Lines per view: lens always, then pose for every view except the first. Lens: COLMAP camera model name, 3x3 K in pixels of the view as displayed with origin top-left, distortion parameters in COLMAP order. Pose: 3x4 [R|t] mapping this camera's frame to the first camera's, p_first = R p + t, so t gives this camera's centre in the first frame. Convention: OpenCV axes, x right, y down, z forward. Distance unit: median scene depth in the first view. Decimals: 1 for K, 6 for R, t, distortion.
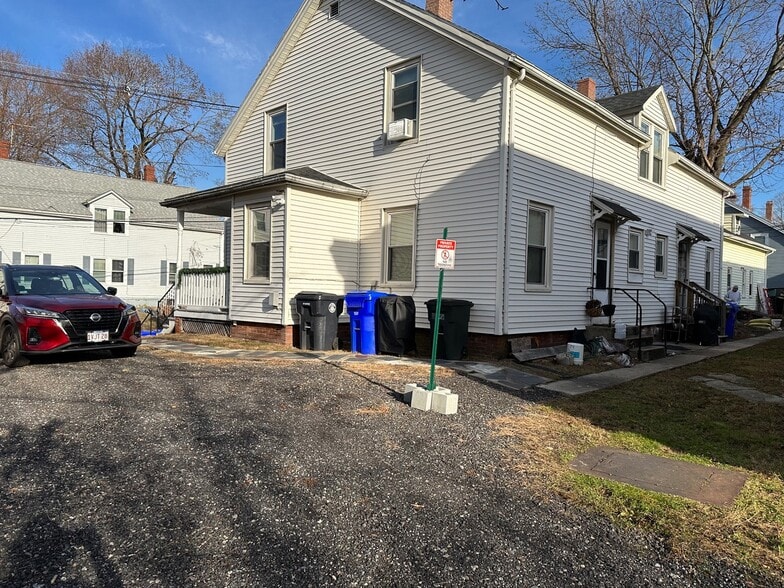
lens RADIAL K [[545.6, 0, 392.0], [0, 545.6, 294.0], [0, 0, 1]] dist [0.046059, -0.003387]
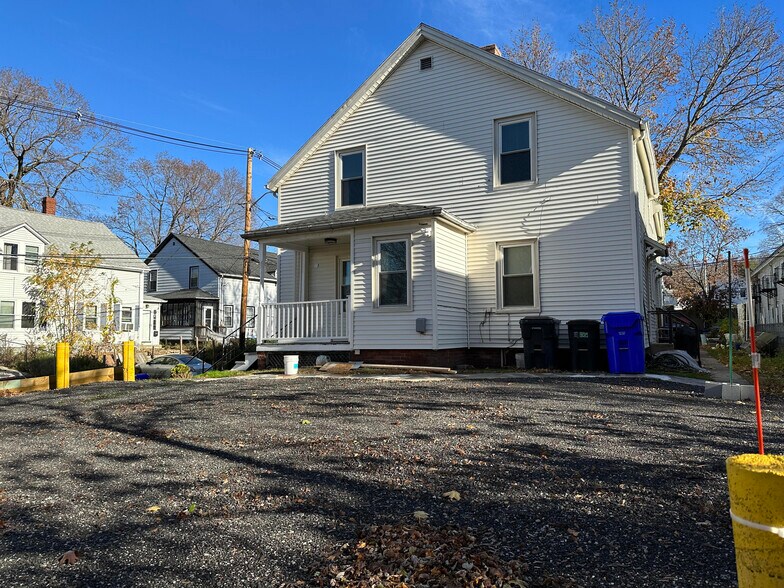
lens RADIAL K [[545.6, 0, 392.0], [0, 545.6, 294.0], [0, 0, 1]] dist [0.046059, -0.003387]
pose [[0.966207, -0.008079, 0.257640, -0.409456], [0.028294, 0.996793, -0.074851, 0.020307], [-0.256209, 0.079611, 0.963338, -0.007654]]
